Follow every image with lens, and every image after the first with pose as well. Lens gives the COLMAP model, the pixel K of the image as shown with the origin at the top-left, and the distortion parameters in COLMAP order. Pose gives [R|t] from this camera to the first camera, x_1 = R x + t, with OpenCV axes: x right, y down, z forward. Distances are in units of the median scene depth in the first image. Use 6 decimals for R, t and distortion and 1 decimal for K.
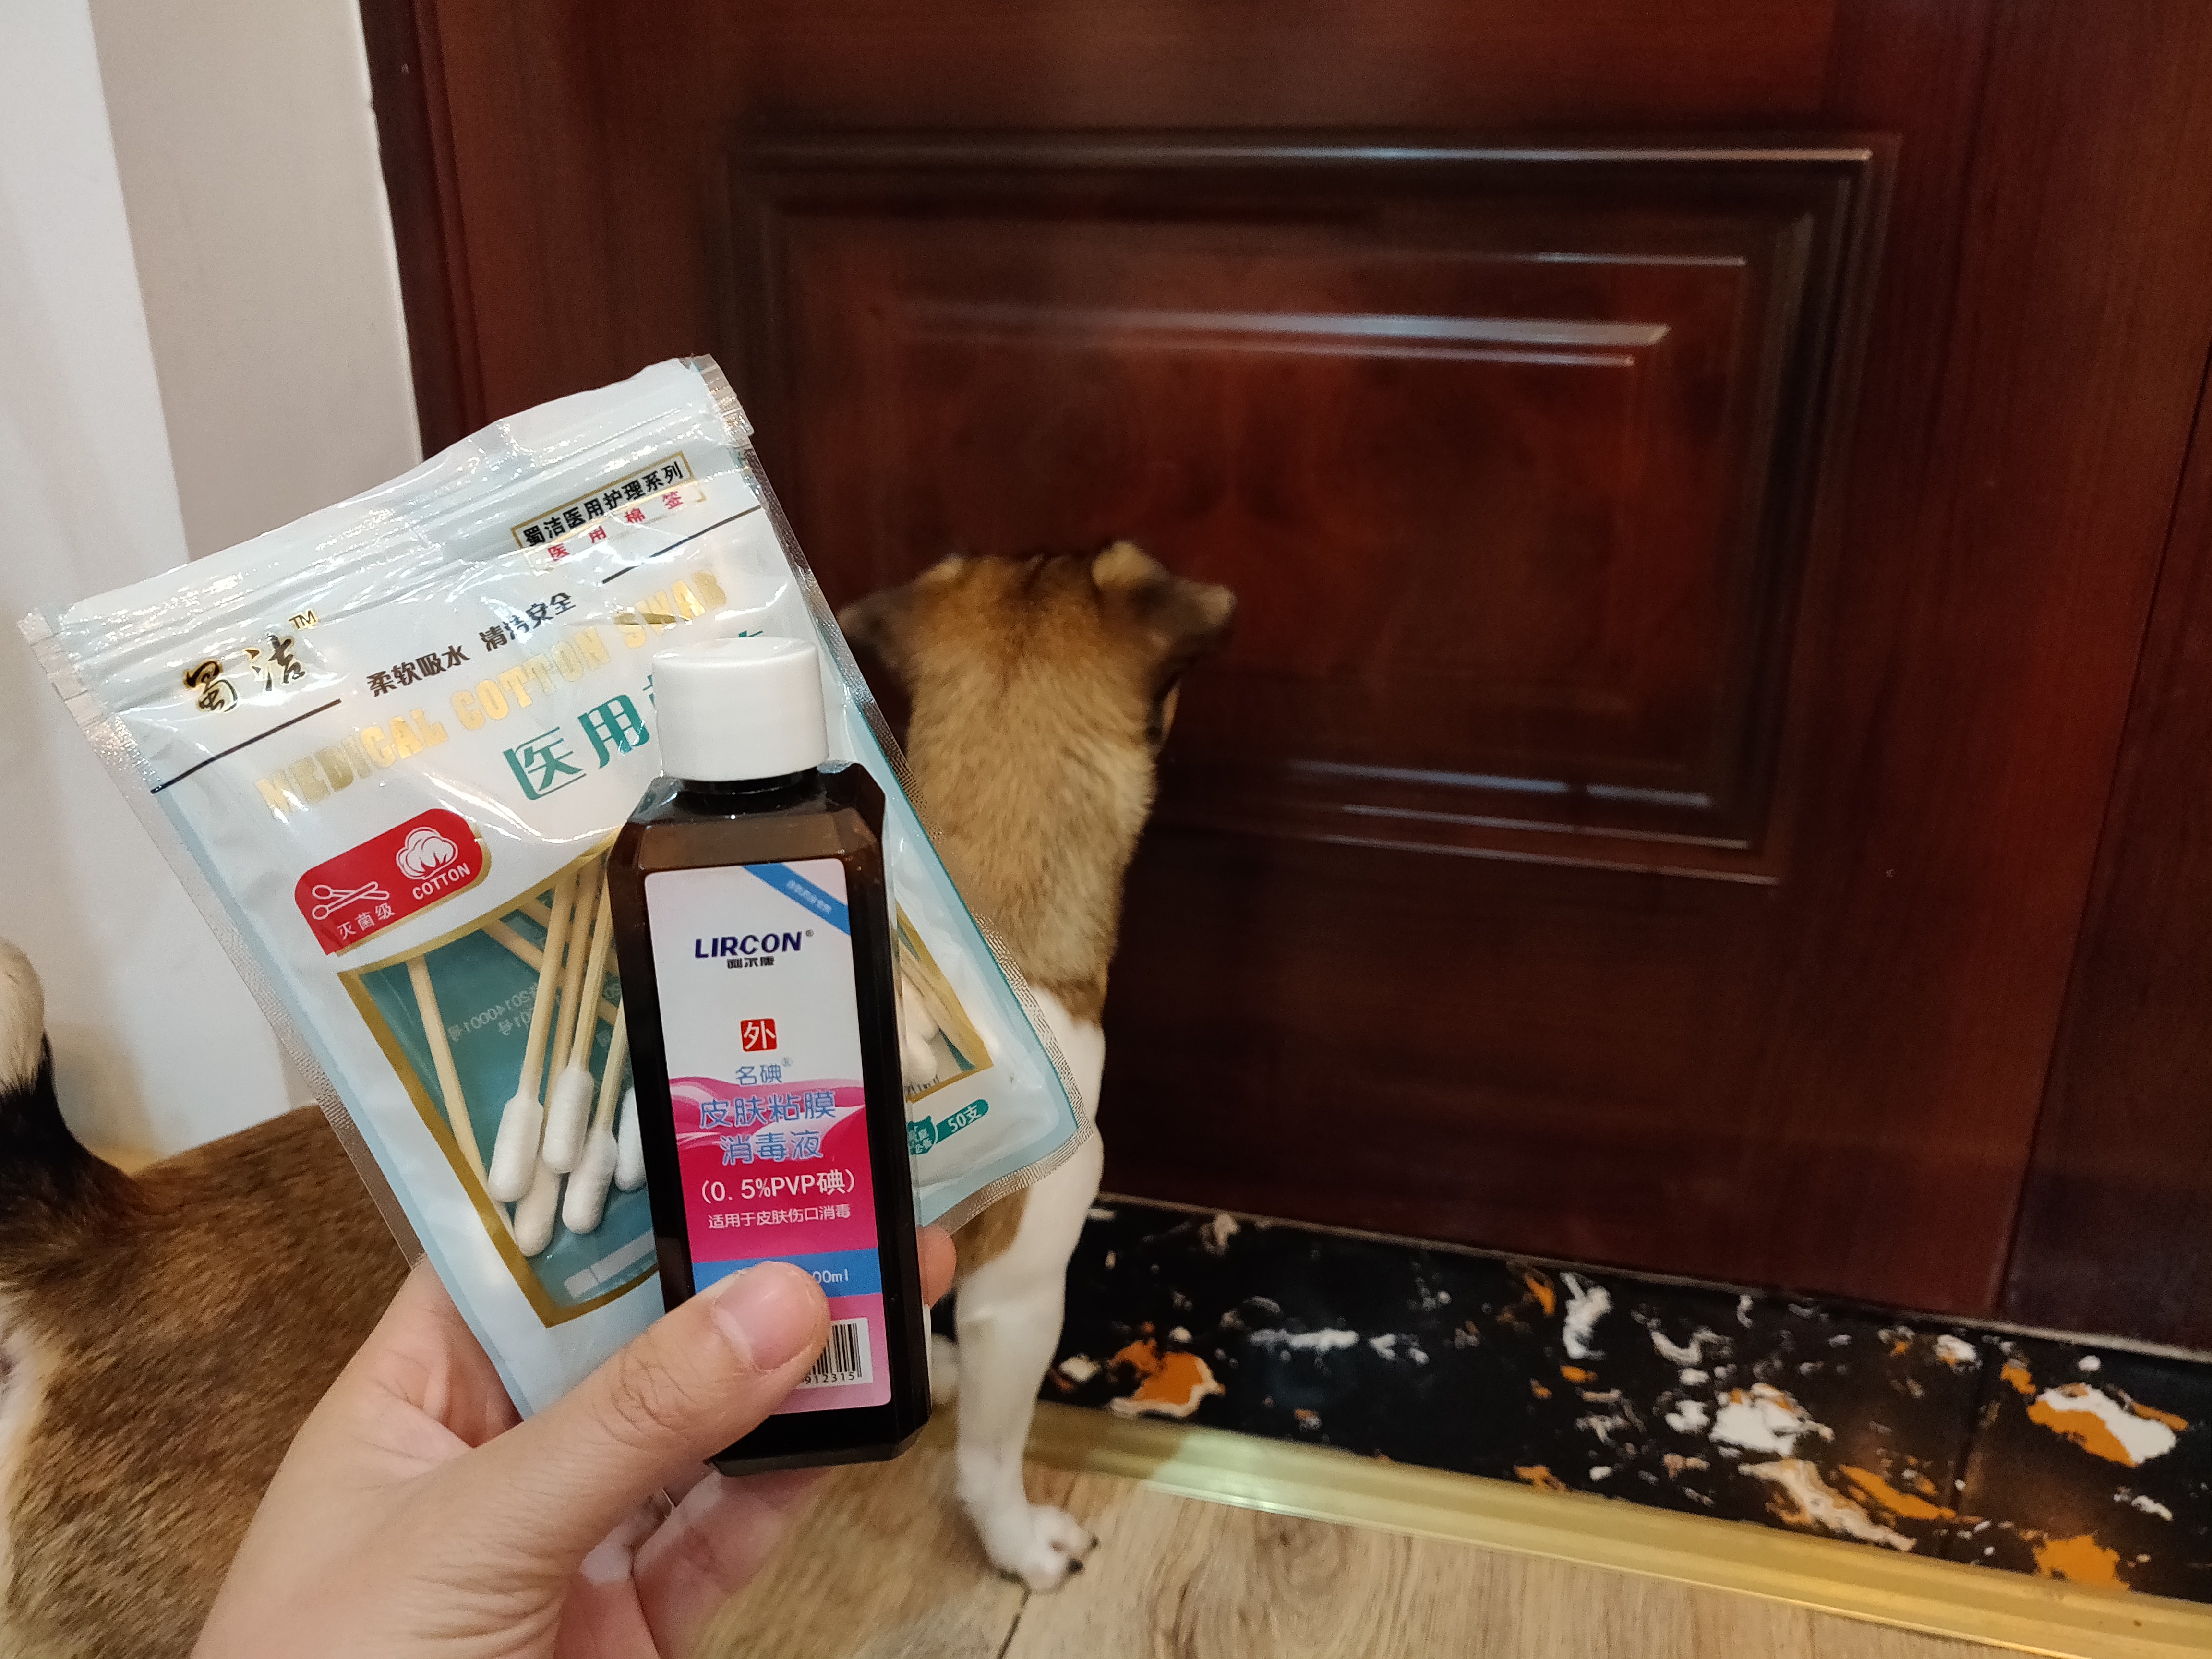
lens RADIAL K [[1744.6, 0, 1134.1], [0, 1744.6, 838.8], [0, 0, 1]] dist [0.001486, 0.043392]
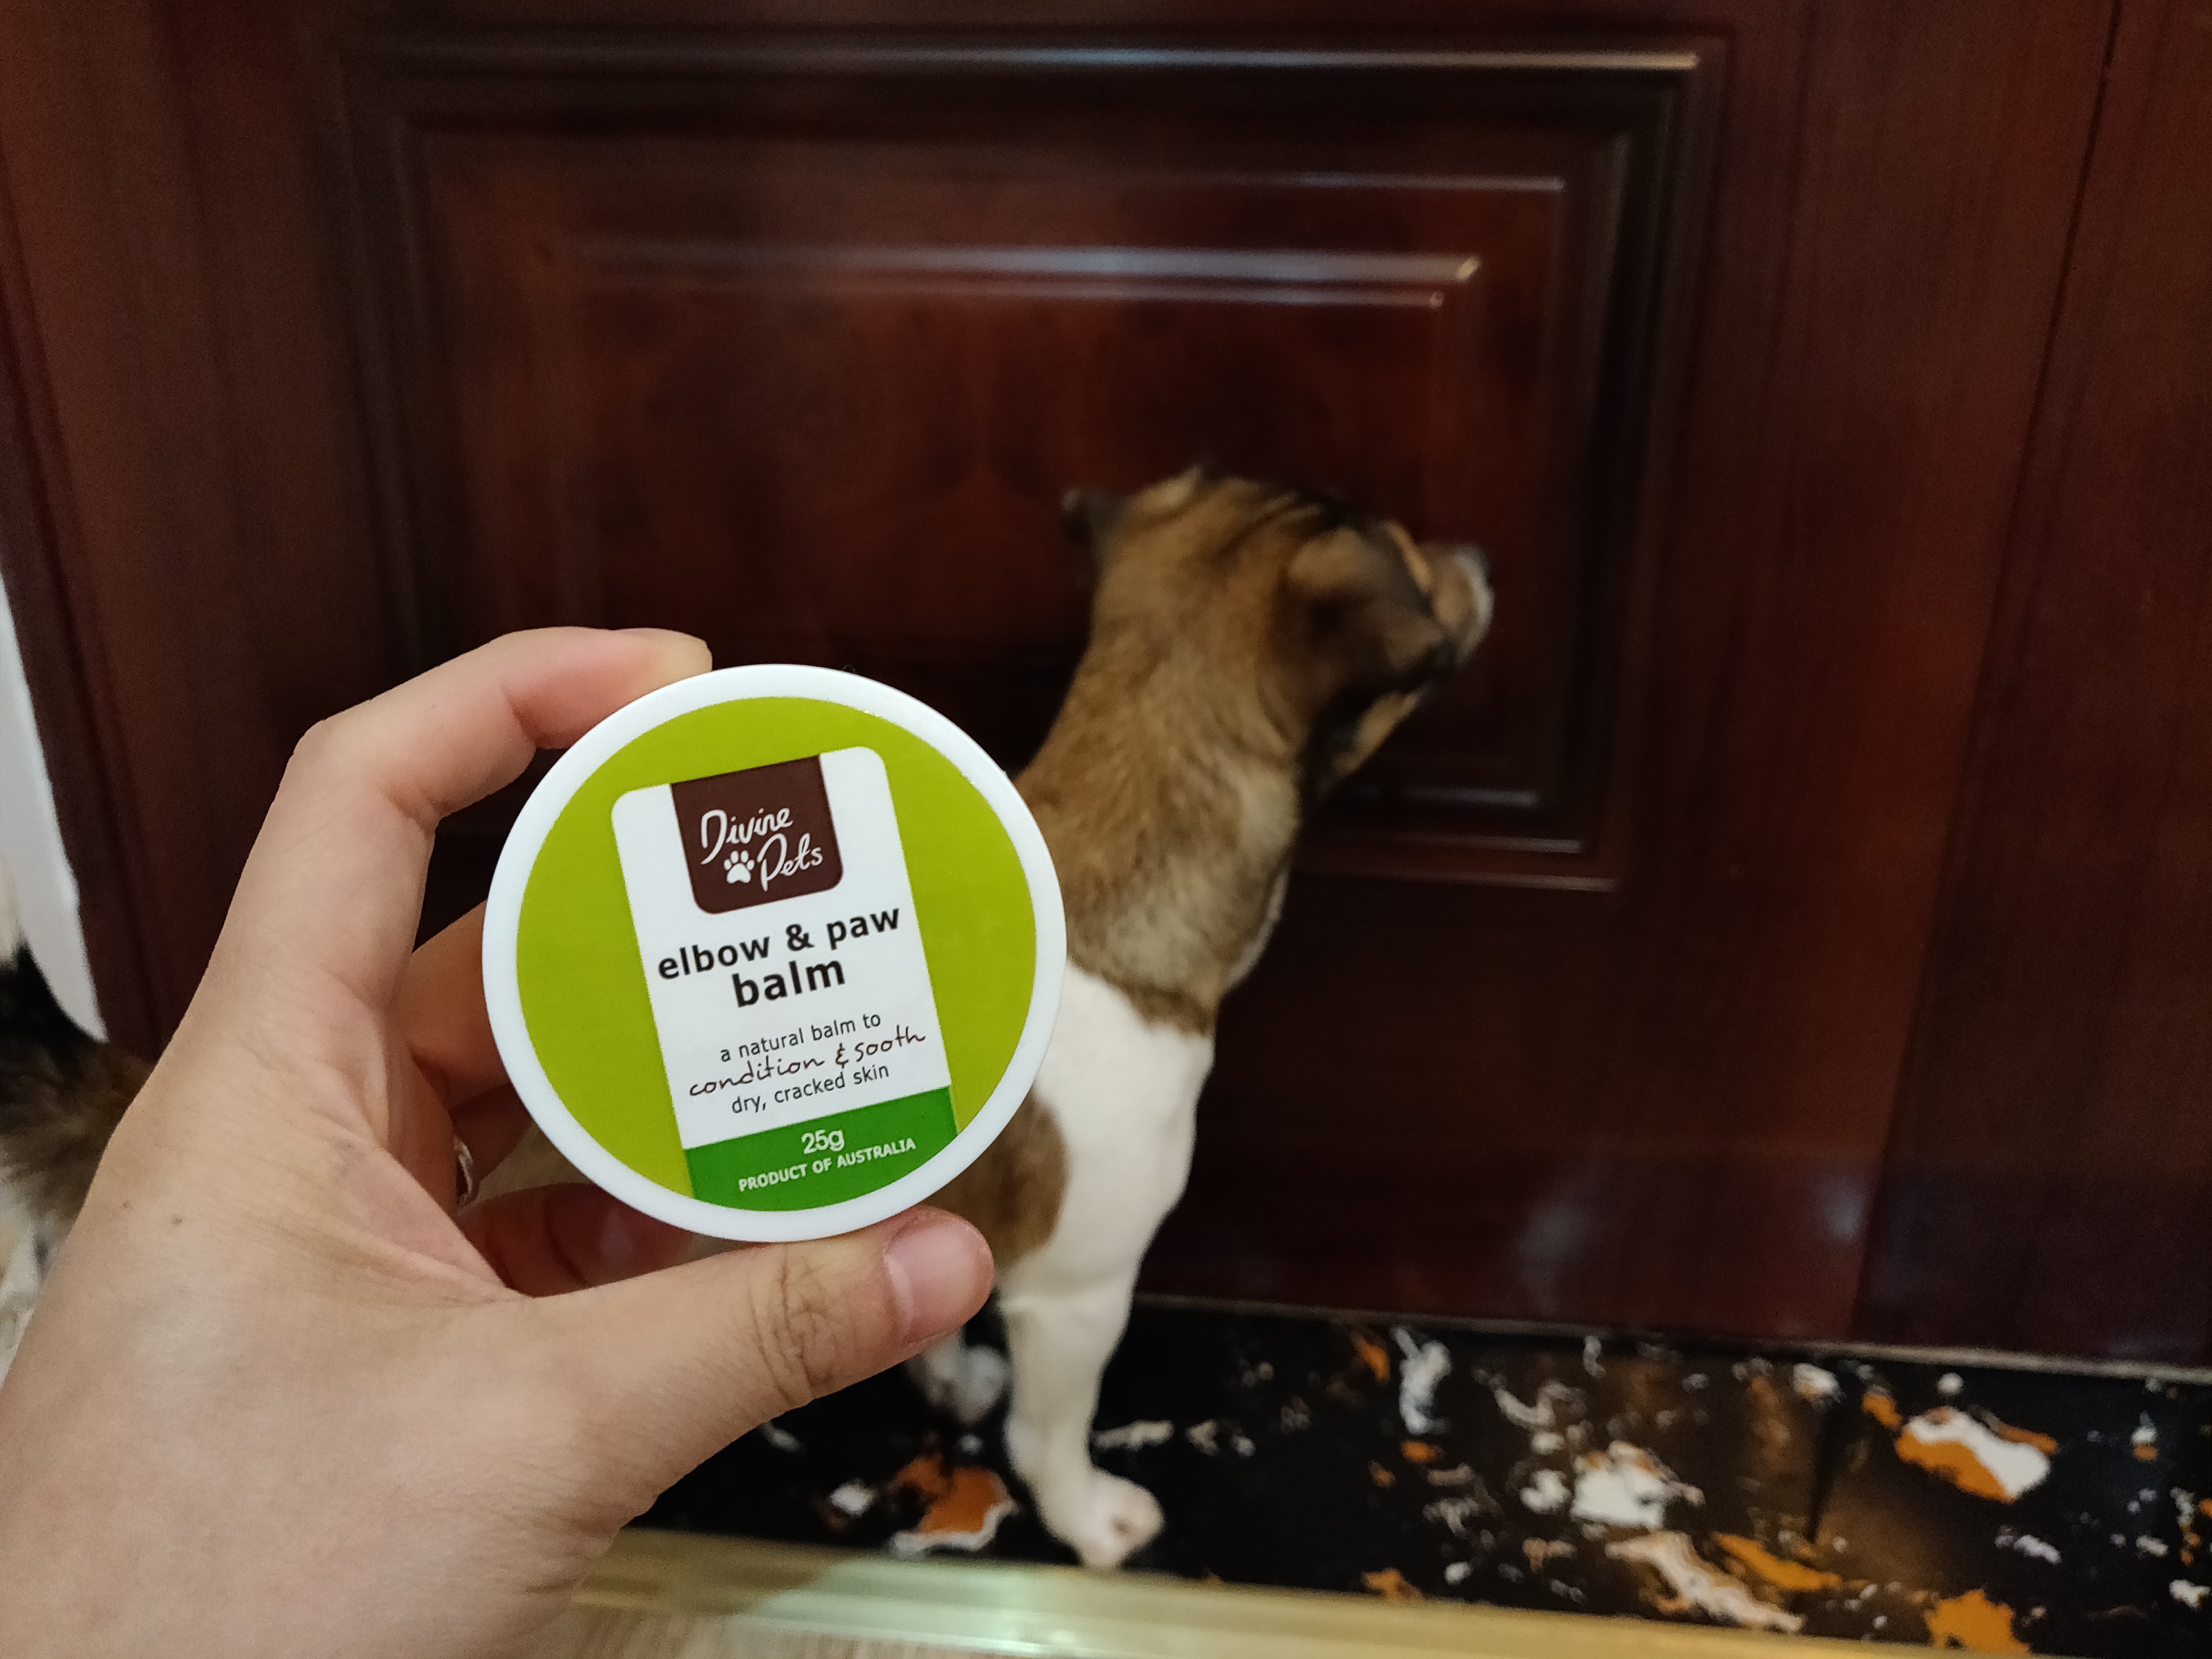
lens RADIAL K [[1744.6, 0, 1120.2], [0, 1744.6, 828.5], [0, 0, 1]] dist [0.001486, 0.043392]
pose [[0.990572, -0.047979, 0.128316, 0.004088], [0.046101, 0.998782, 0.017570, -0.032254], [-0.129003, -0.011489, 0.991578, 0.147108]]
